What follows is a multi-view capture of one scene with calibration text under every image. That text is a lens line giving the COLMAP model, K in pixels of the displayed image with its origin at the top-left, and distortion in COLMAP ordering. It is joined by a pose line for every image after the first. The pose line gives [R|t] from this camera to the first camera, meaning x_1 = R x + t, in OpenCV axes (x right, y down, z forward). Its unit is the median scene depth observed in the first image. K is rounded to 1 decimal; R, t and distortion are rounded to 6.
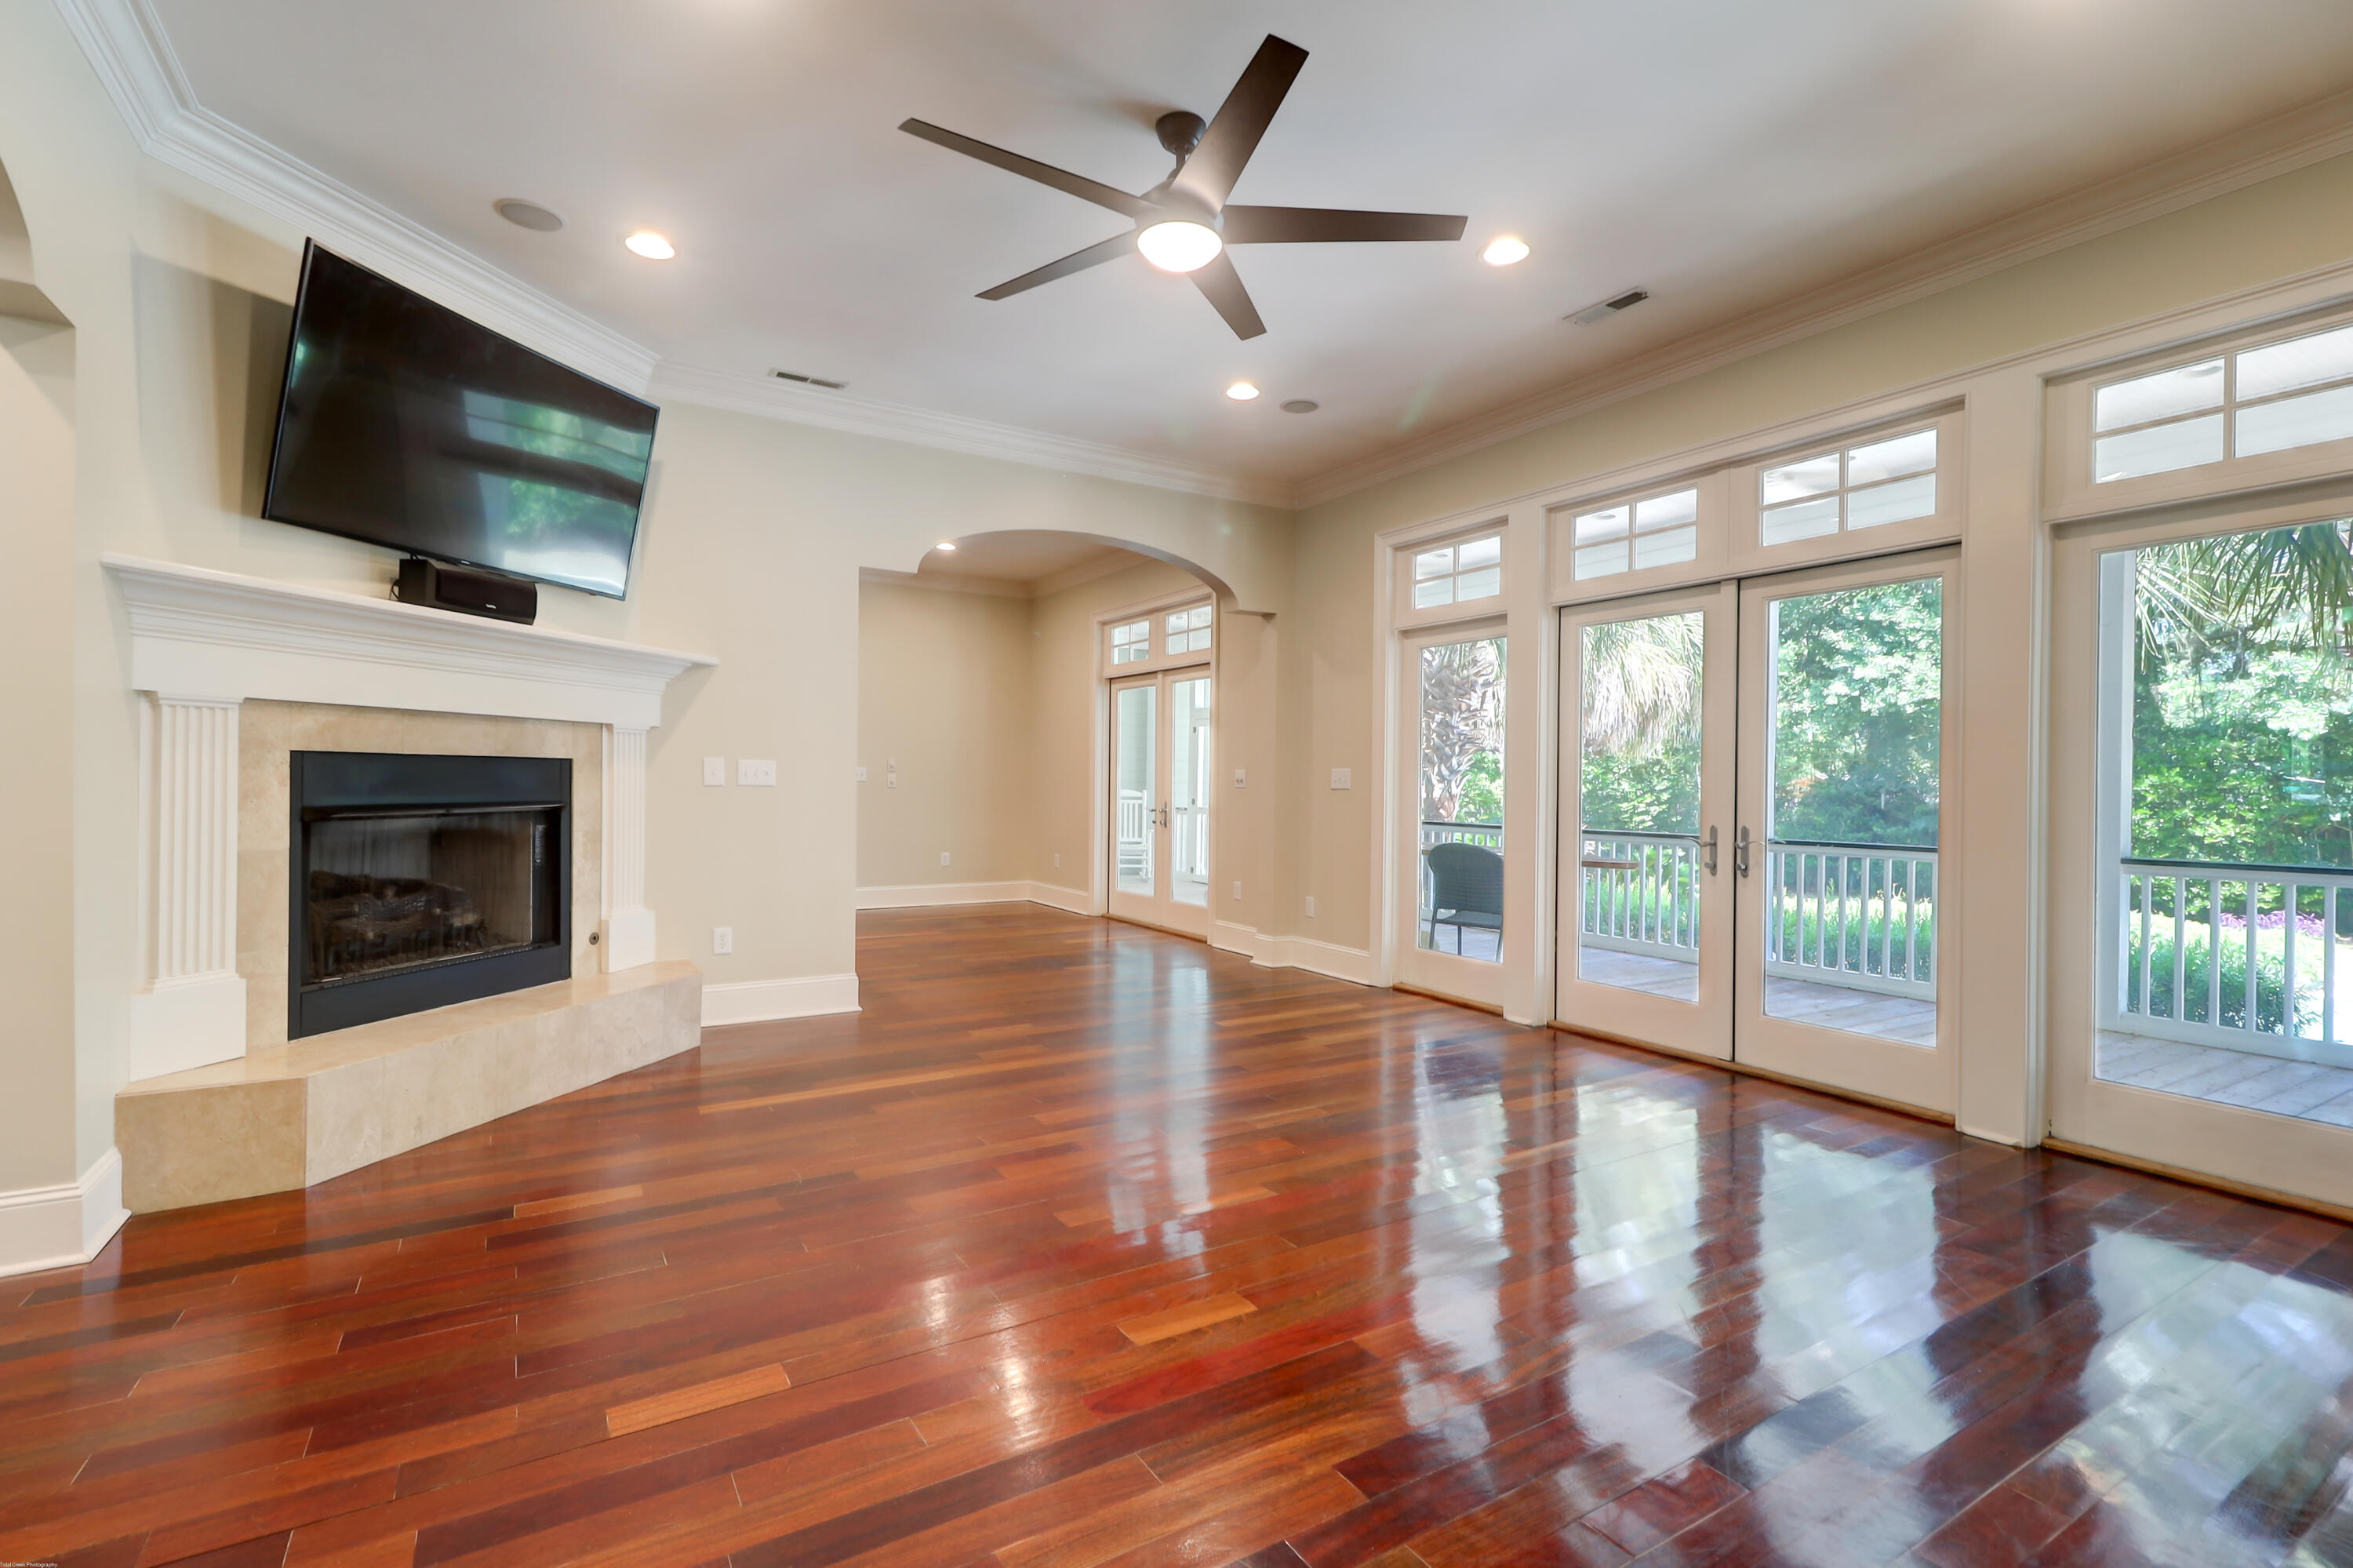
lens RADIAL K [[1076.1, 0, 1186.8], [0, 1076.1, 782.7], [0, 0, 1]] dist [0.001557, -0.000164]
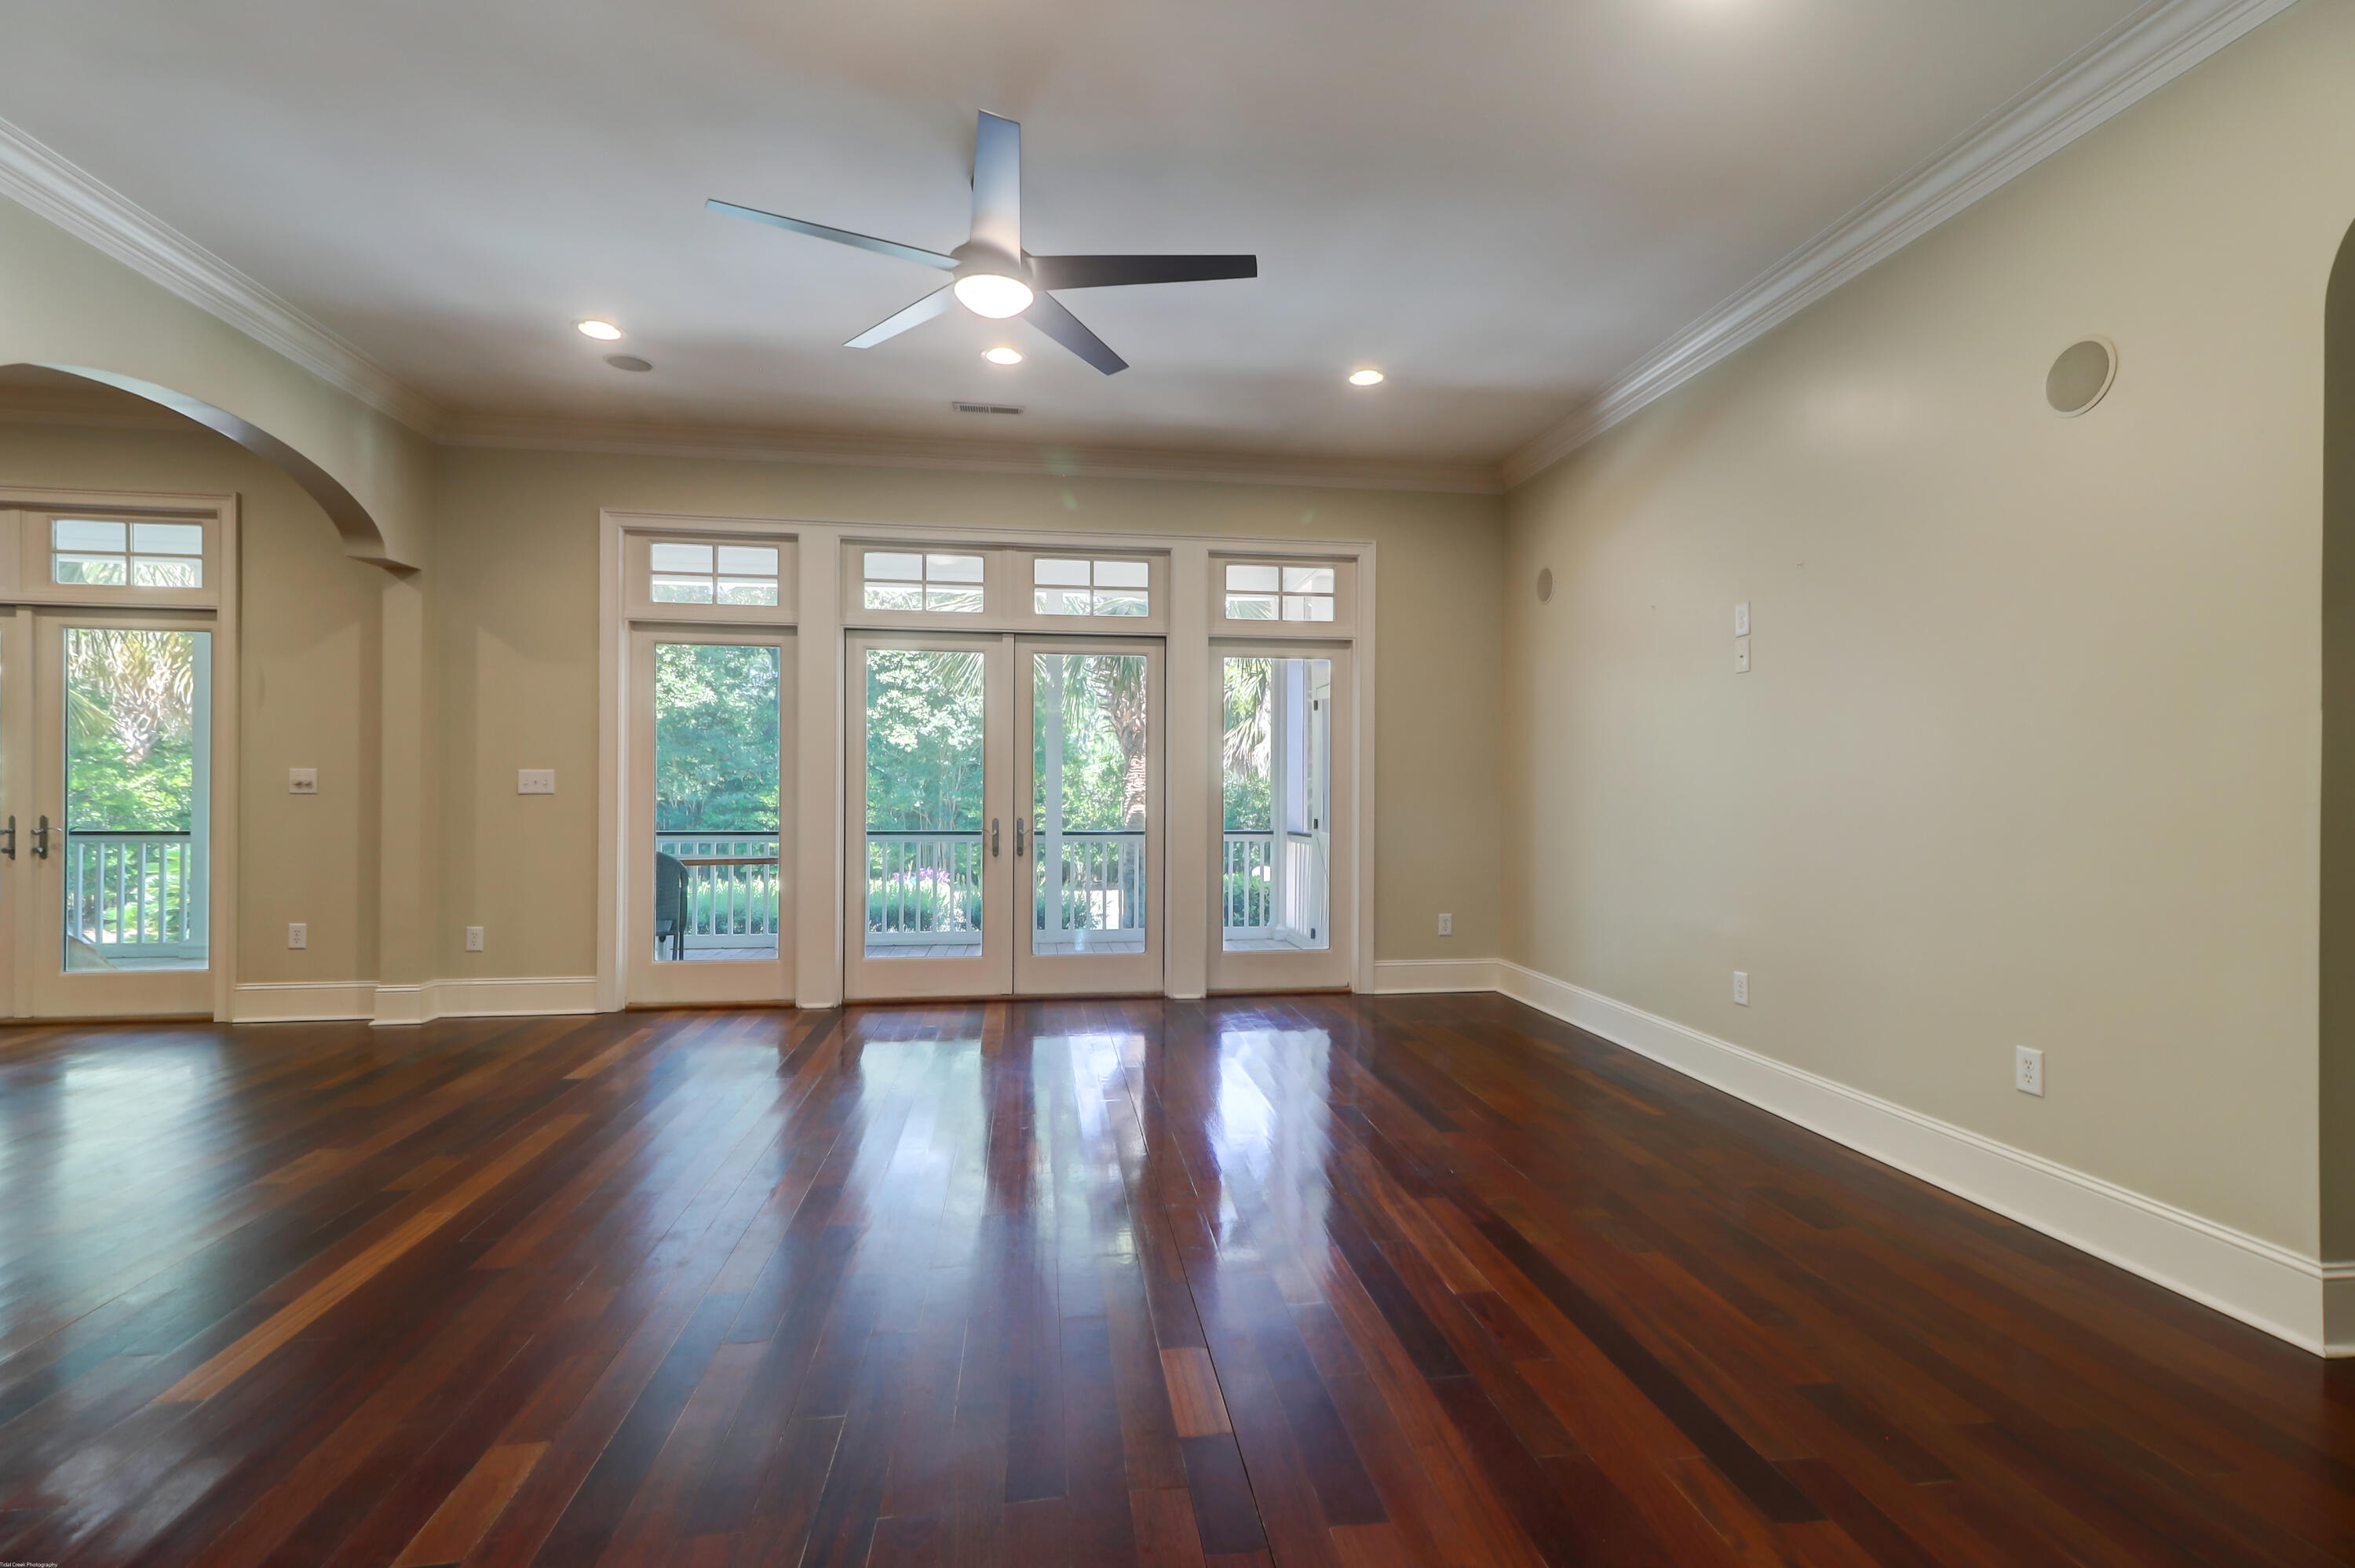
lens RADIAL K [[1076.9, 0, 1187.8], [0, 1076.9, 782.7], [0, 0, 1]] dist [0.001557, -0.000164]
pose [[0.394135, -0.003137, 0.919047, -0.465527], [0.000724, 0.999995, 0.003103, -0.005506], [-0.919052, -0.000557, 0.394135, 0.200319]]
